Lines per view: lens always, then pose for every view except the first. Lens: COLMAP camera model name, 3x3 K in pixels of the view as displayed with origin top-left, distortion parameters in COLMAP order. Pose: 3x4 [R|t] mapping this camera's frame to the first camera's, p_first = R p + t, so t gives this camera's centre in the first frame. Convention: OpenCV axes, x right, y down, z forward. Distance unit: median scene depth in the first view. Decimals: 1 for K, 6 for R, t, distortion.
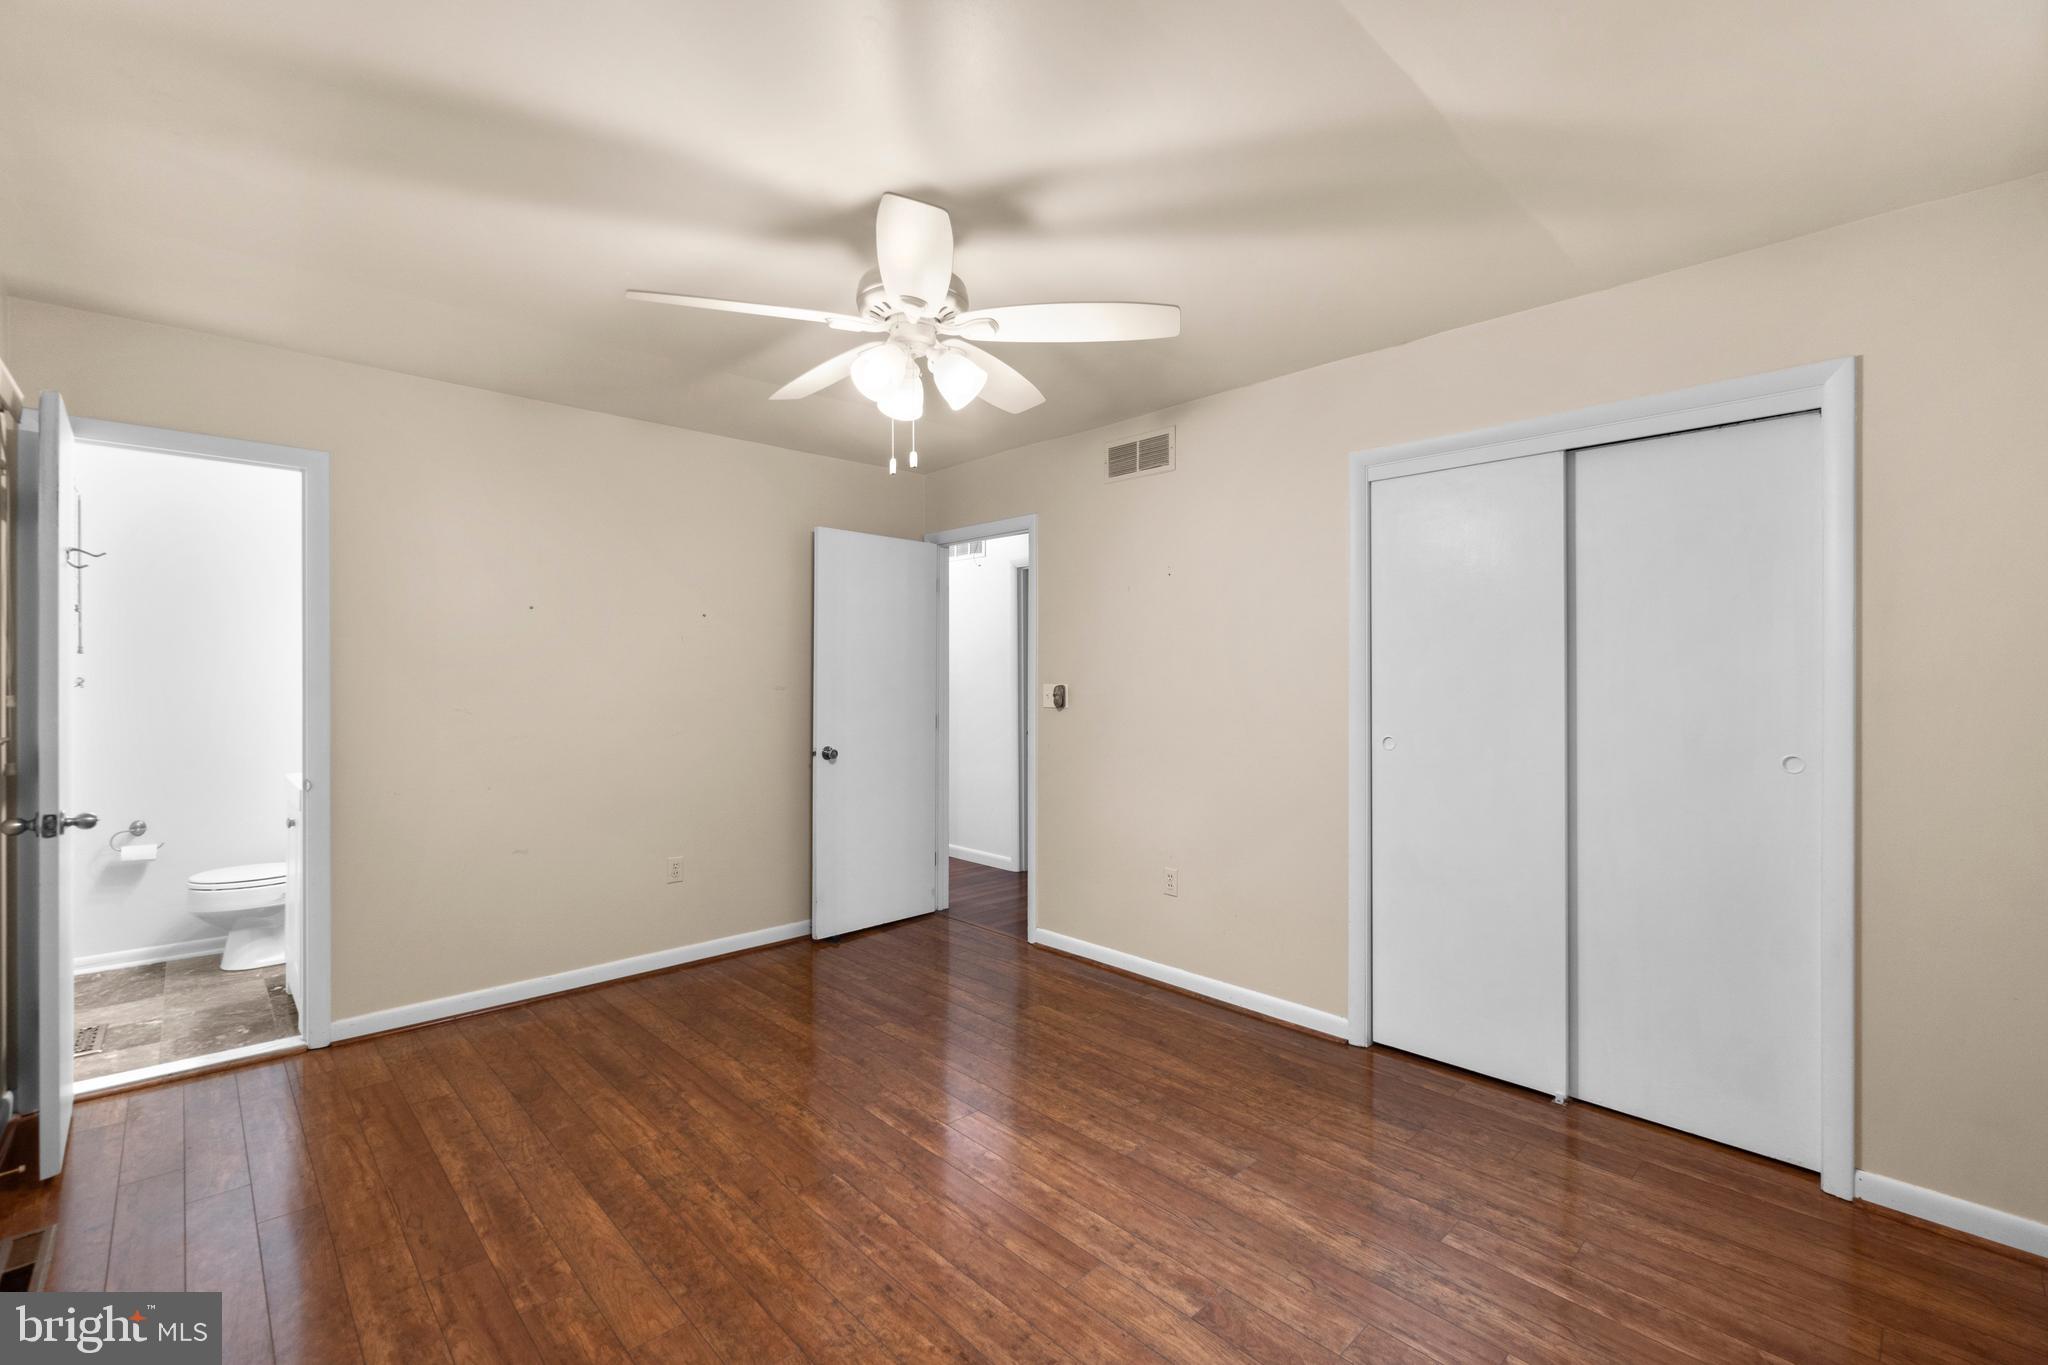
lens RADIAL K [[883.2, 0, 1017.7], [0, 883.2, 679.5], [0, 0, 1]] dist [0.002562, 0.000604]
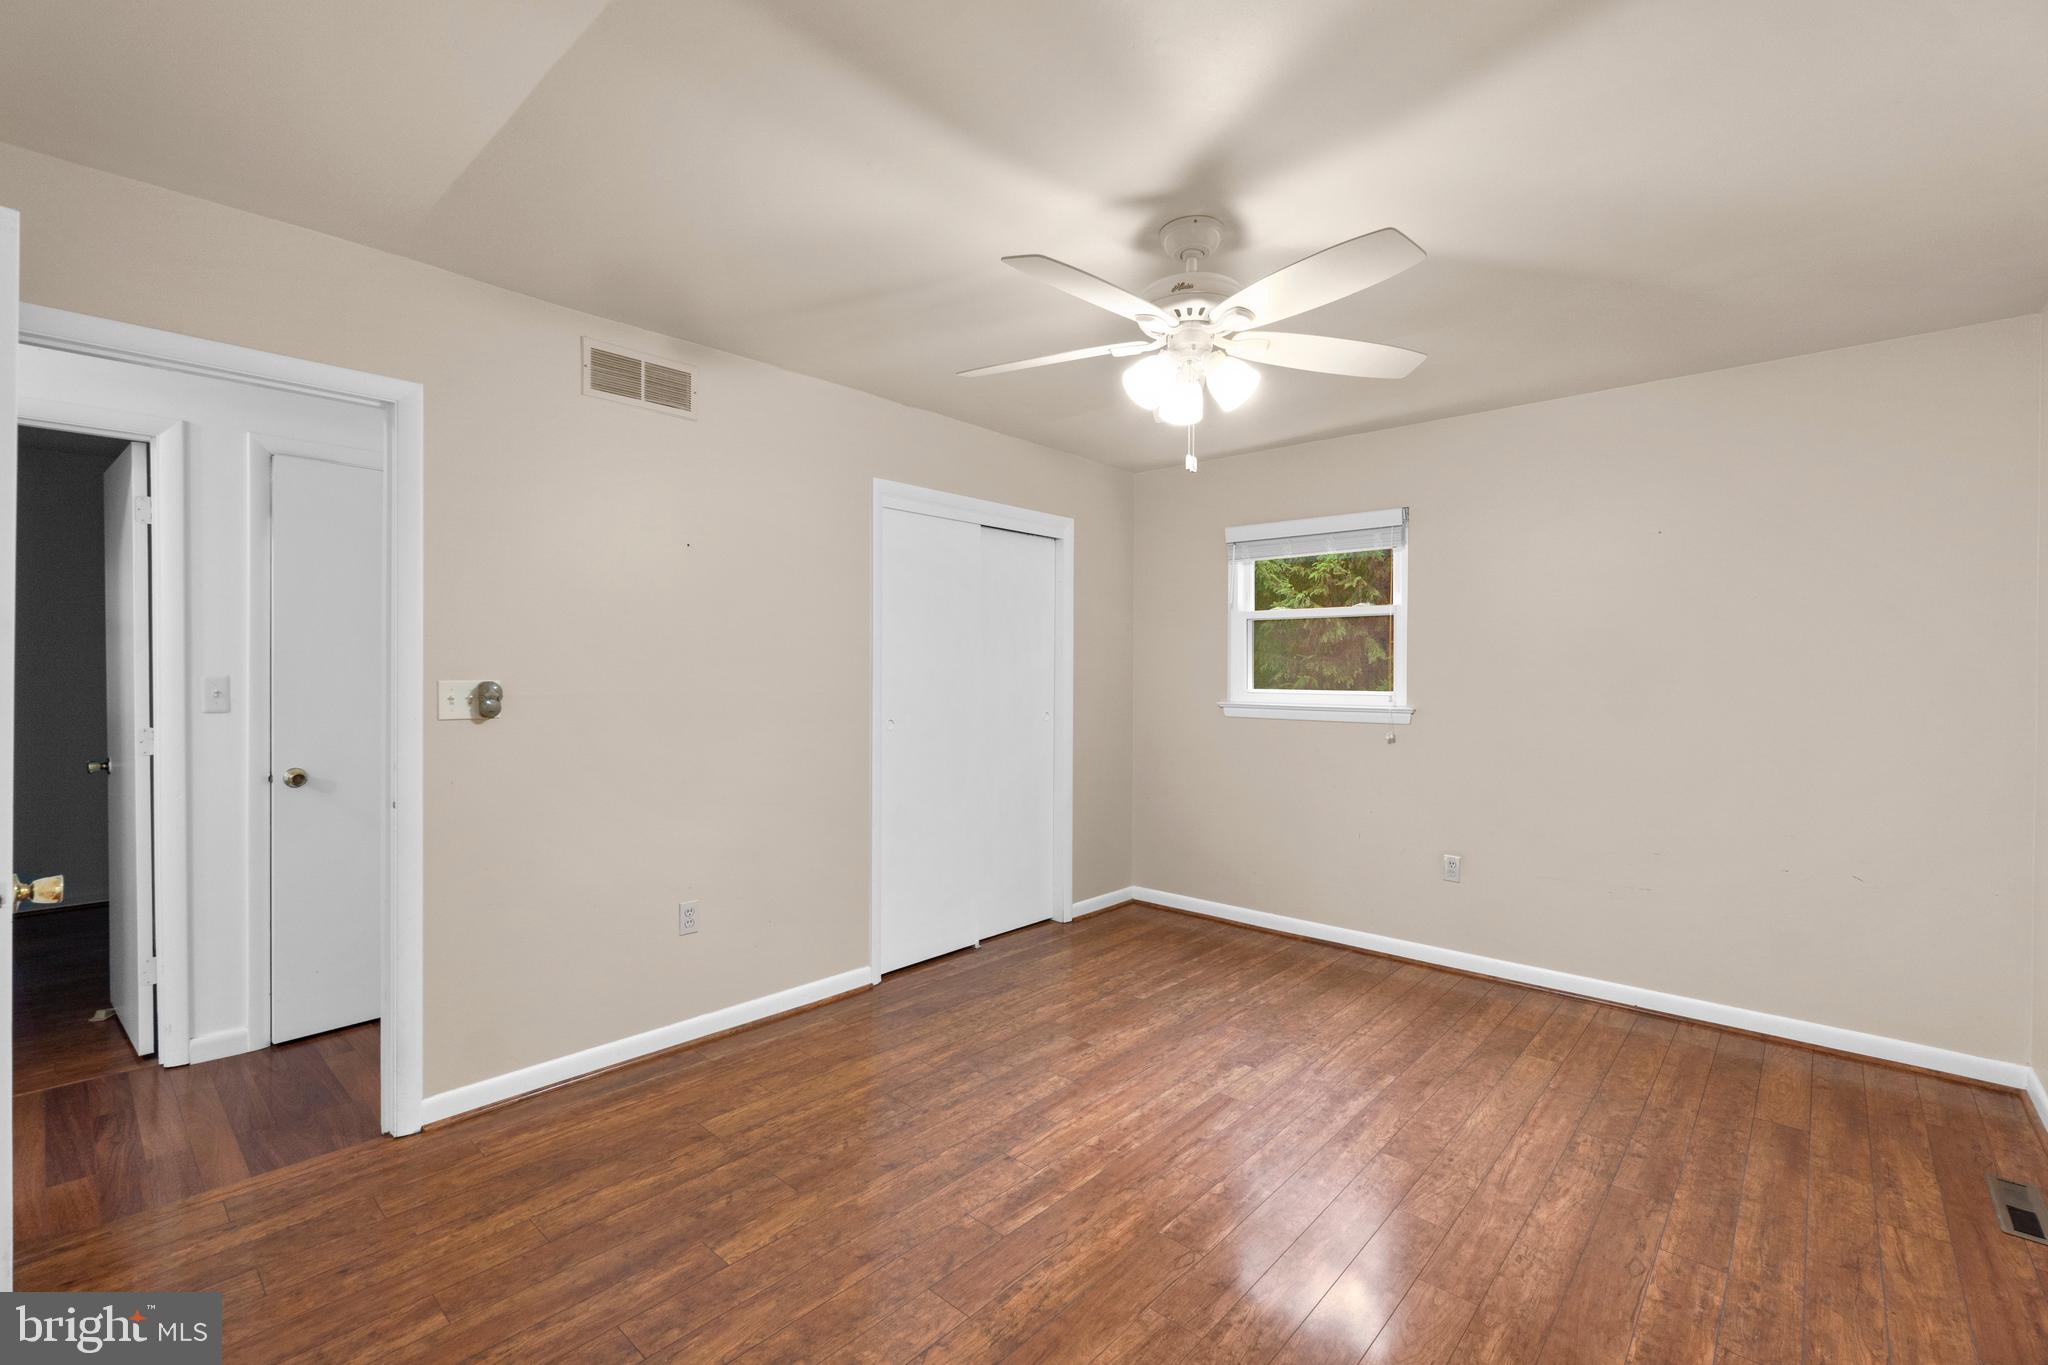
lens RADIAL K [[883.2, 0, 1017.6], [0, 883.2, 682.5], [0, 0, 1]] dist [0.002562, 0.000604]
pose [[-0.072578, -0.012337, 0.997286, -0.930594], [-0.005871, 0.999911, 0.011942, -0.004235], [-0.997345, -0.004988, -0.072644, 1.043272]]
